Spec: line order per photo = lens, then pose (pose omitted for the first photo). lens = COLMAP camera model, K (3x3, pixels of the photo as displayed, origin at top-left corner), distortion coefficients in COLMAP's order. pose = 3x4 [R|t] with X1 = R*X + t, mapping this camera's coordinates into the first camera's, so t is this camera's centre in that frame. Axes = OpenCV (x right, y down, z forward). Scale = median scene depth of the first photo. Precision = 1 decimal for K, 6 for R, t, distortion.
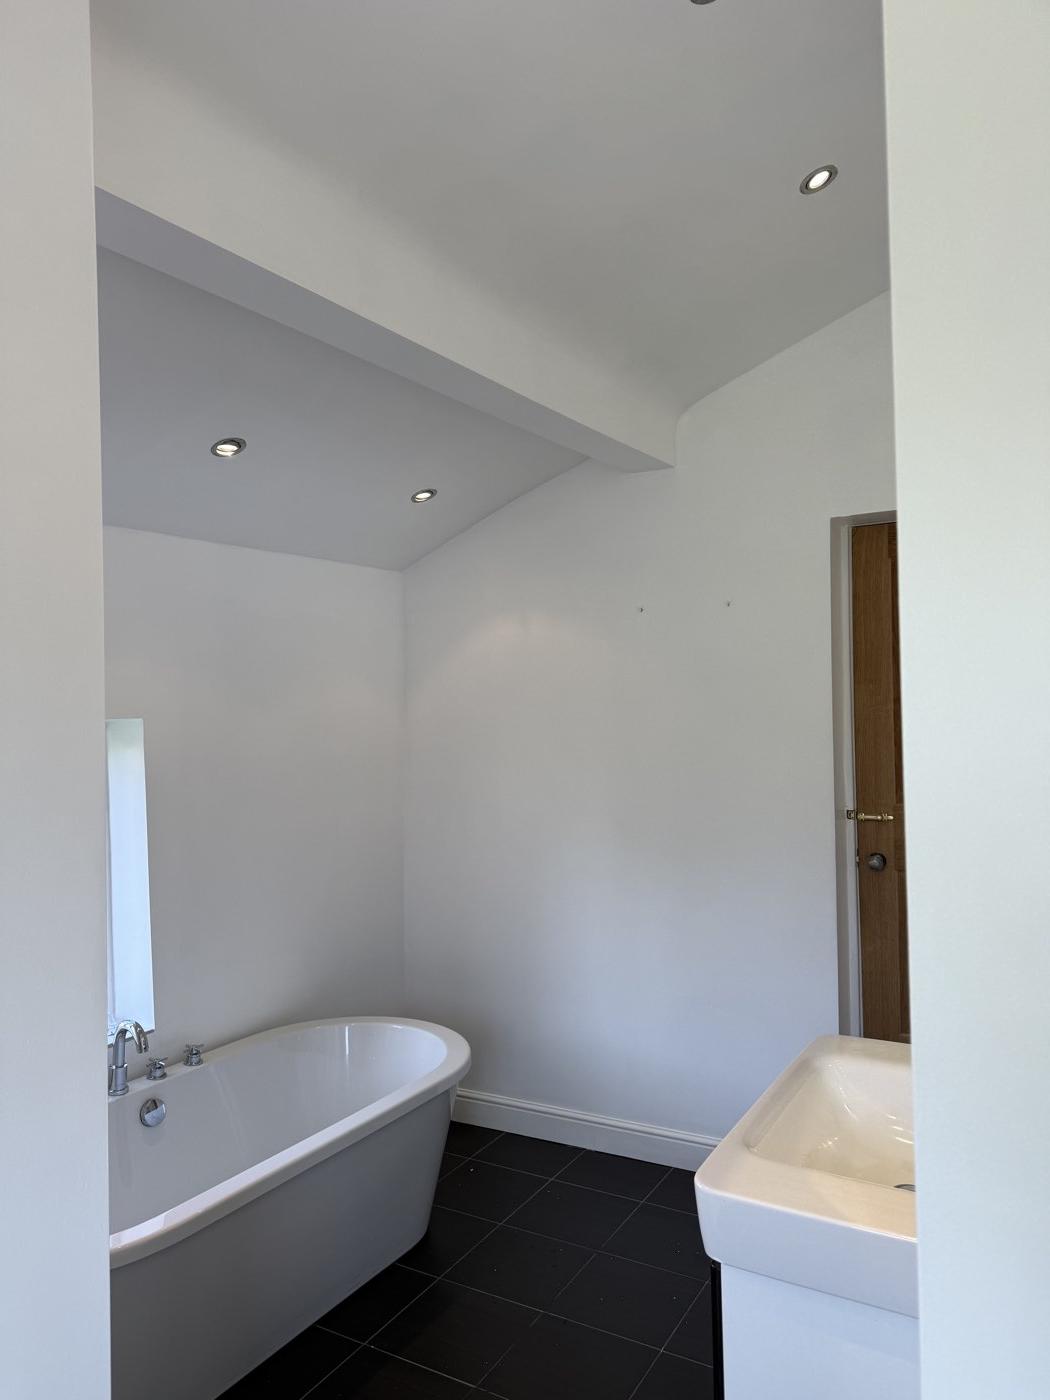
lens RADIAL K [[986.6, 0, 525.0], [0, 986.6, 700.0], [0, 0, 1]] dist [0.106322, -0.120757]
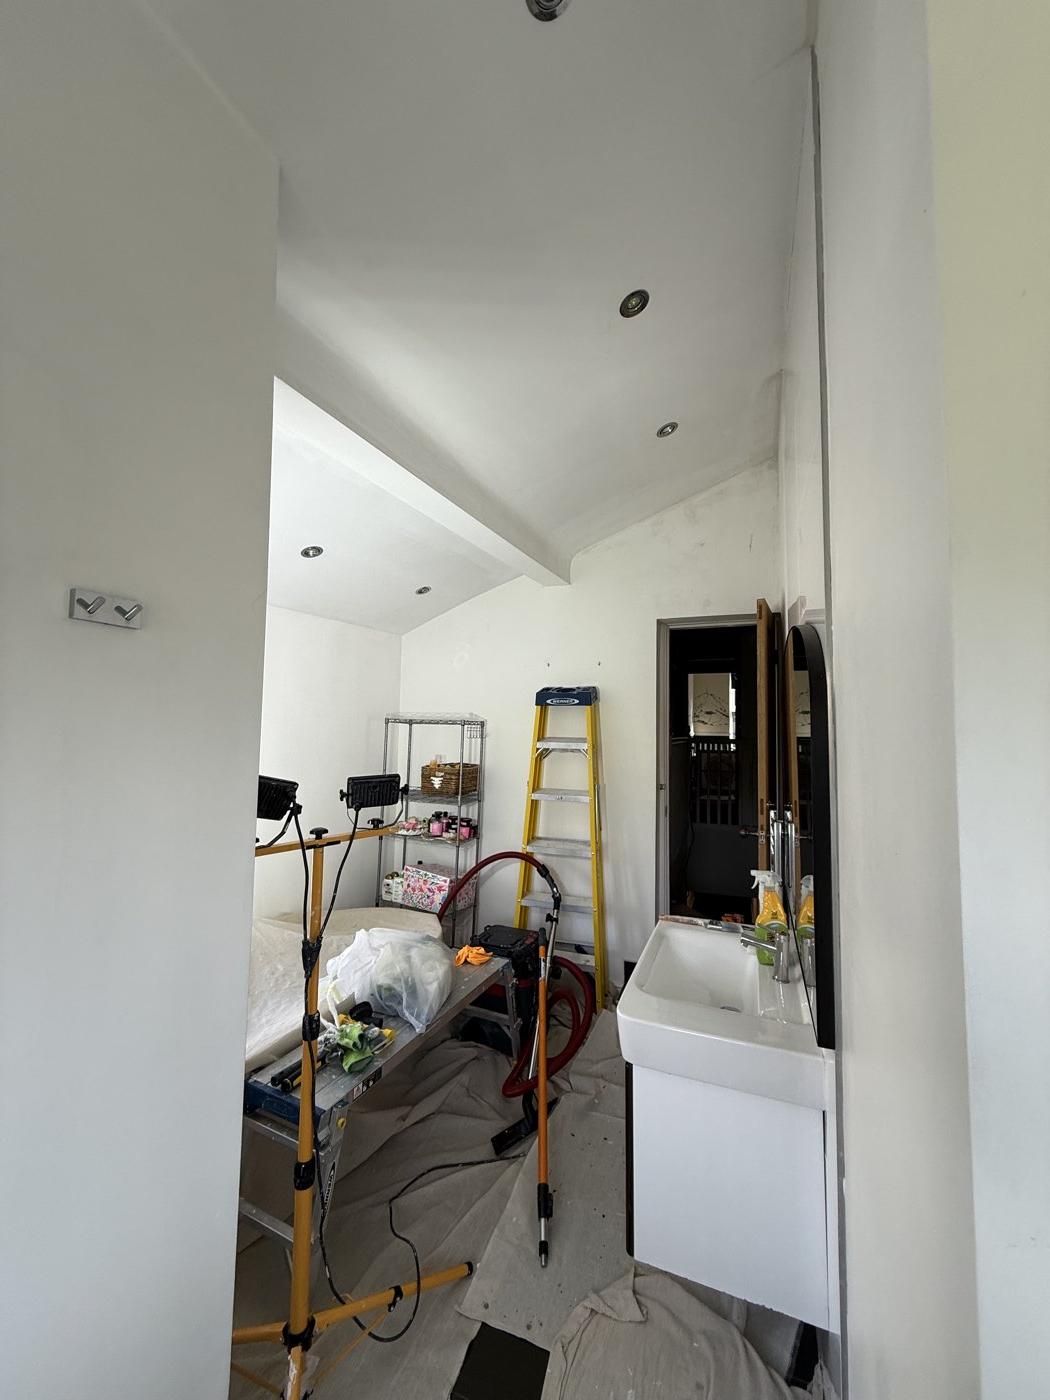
lens RADIAL K [[554.9, 0, 526.1], [0, 554.9, 692.5], [0, 0, 1]] dist [0.018496, 0.000049]
pose [[0.988945, 0.044075, 0.141581, -0.070533], [-0.036986, 0.997945, -0.052319, 0.010222], [-0.143596, 0.046504, 0.988543, 0.062788]]
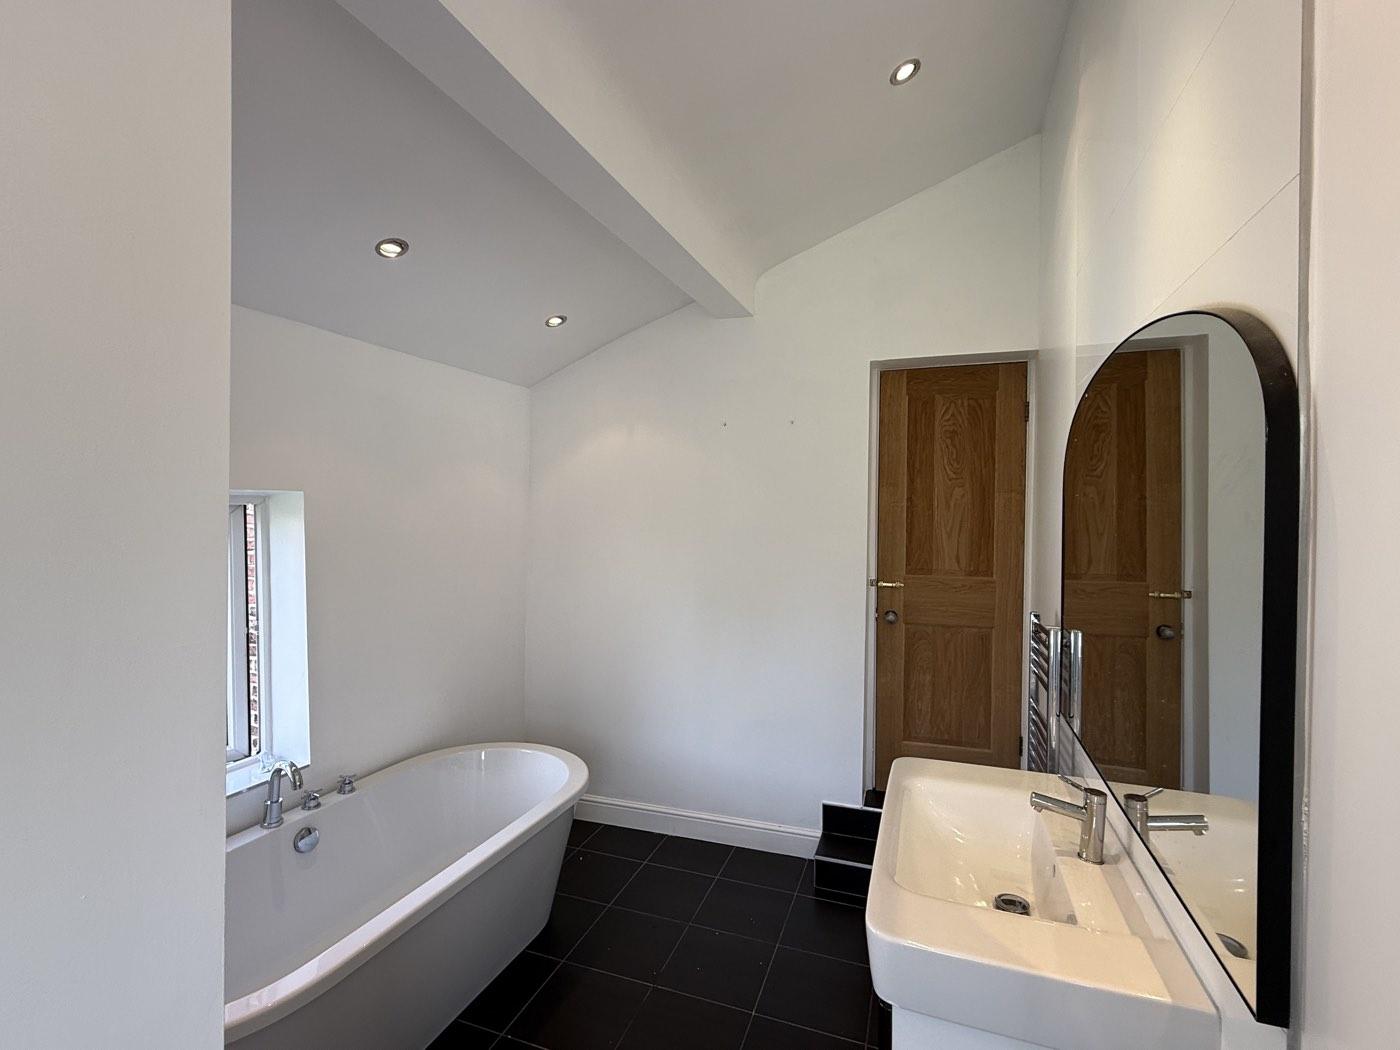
lens RADIAL K [[646.1, 0, 700.4], [0, 646.1, 521.1], [0, 0, 1]] dist [0.013793, 0.000219]
pose [[0.984058, 0.029112, 0.175447, -0.074092], [-0.032304, 0.999360, 0.015364, 0.030174], [-0.174887, -0.020786, 0.984369, 0.212031]]
